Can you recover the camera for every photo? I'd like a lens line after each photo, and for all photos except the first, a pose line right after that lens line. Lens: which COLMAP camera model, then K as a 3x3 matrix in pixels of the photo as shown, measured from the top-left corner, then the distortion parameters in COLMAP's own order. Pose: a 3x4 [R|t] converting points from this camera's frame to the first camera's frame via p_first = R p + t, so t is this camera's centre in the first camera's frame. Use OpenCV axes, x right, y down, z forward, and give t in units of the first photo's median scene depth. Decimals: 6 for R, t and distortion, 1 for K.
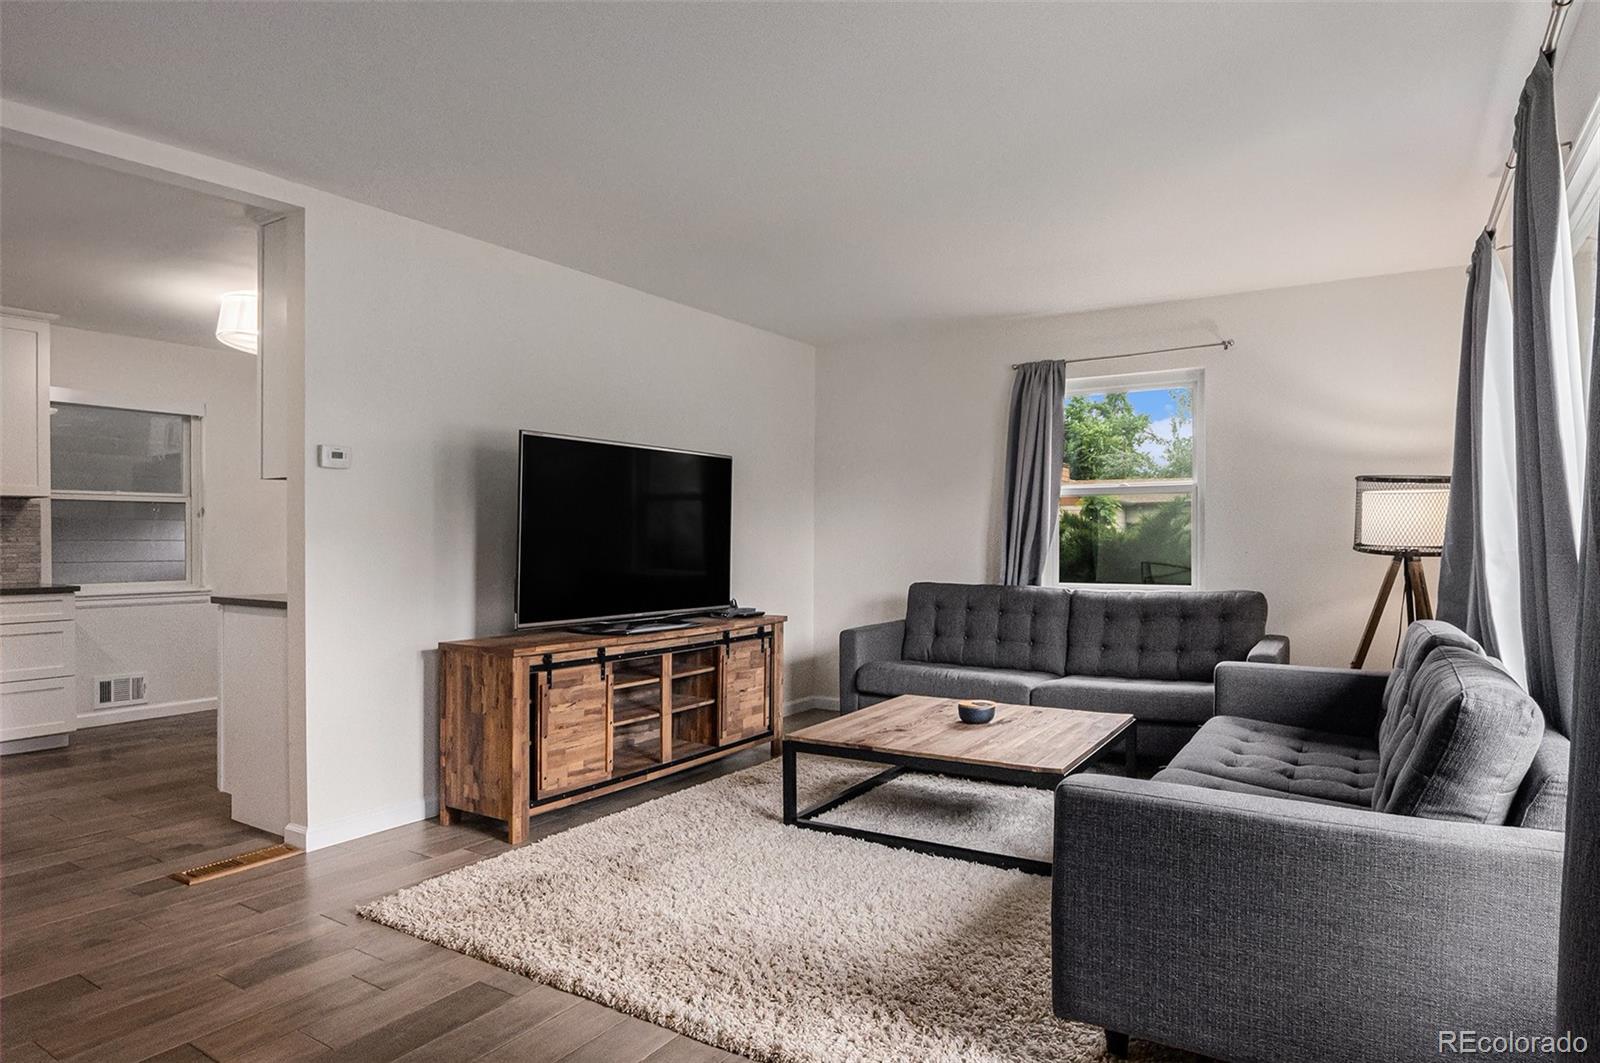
lens RADIAL K [[939.4, 0, 803.4], [0, 939.4, 520.5], [0, 0, 1]] dist [-0.036355, 0.003356]
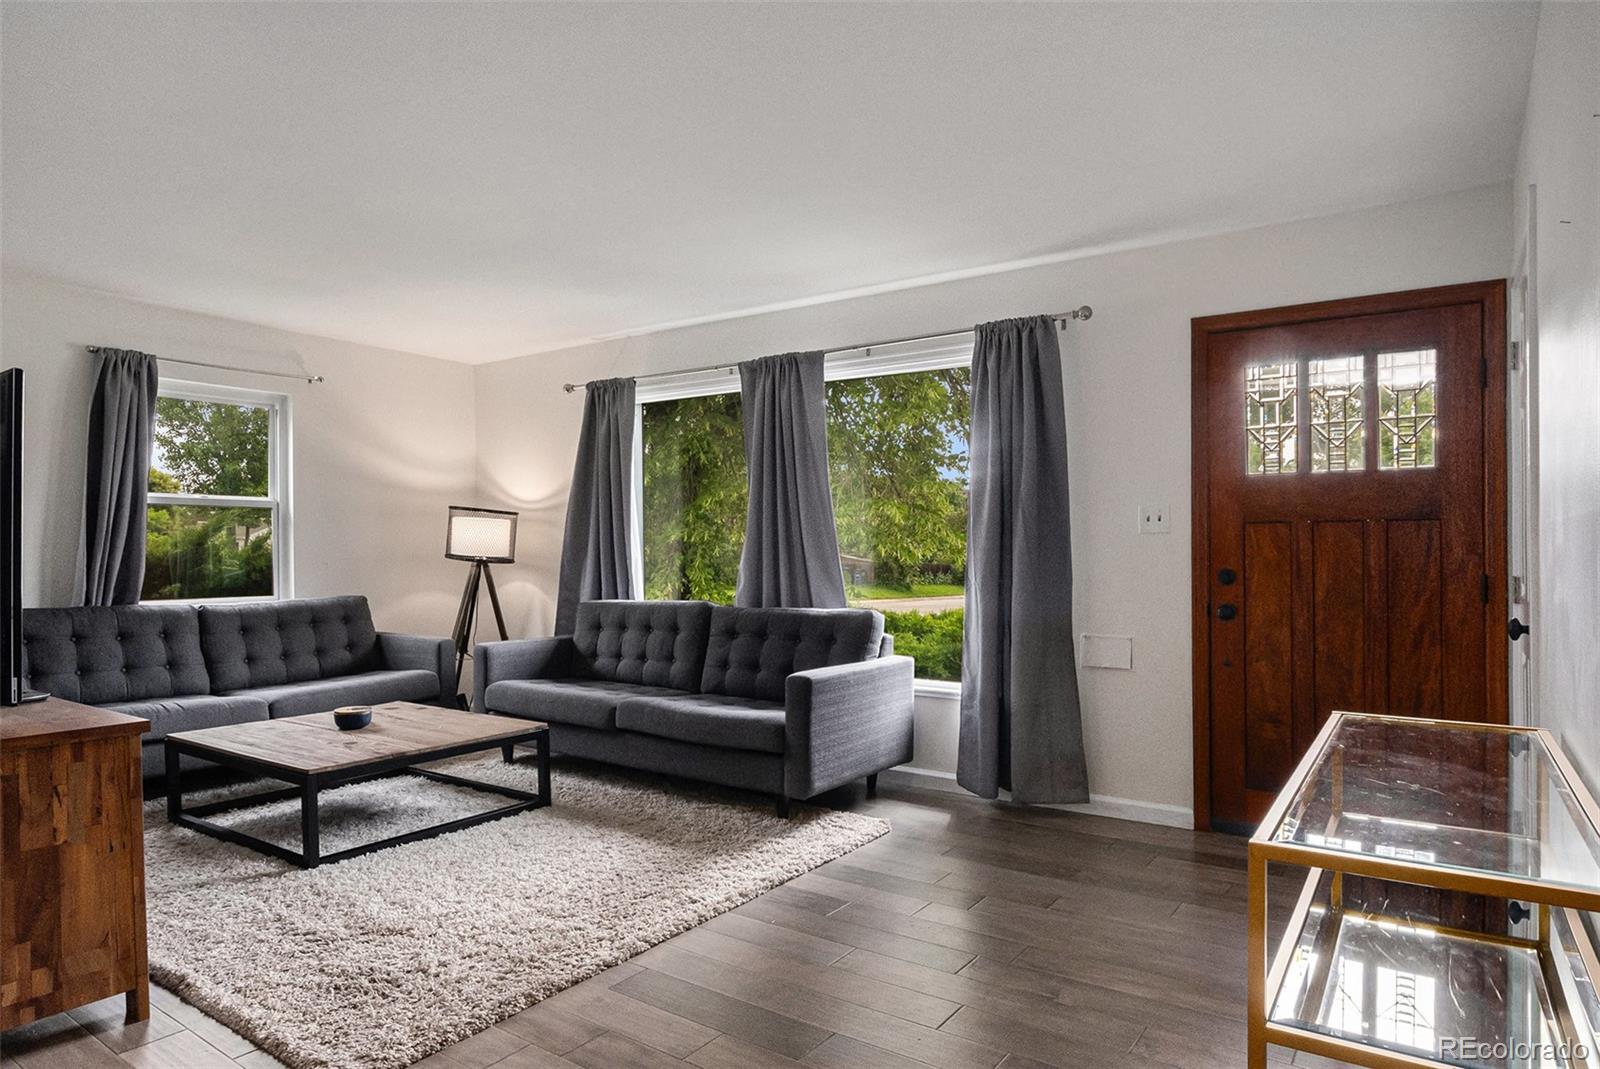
lens RADIAL K [[939.4, 0, 792.9], [0, 939.4, 584.6], [0, 0, 1]] dist [-0.036355, 0.003356]
pose [[0.053947, -0.033987, 0.997965, -0.759465], [-0.016594, 0.999252, 0.034928, 0.011591], [-0.998406, -0.018444, 0.053343, 0.429388]]
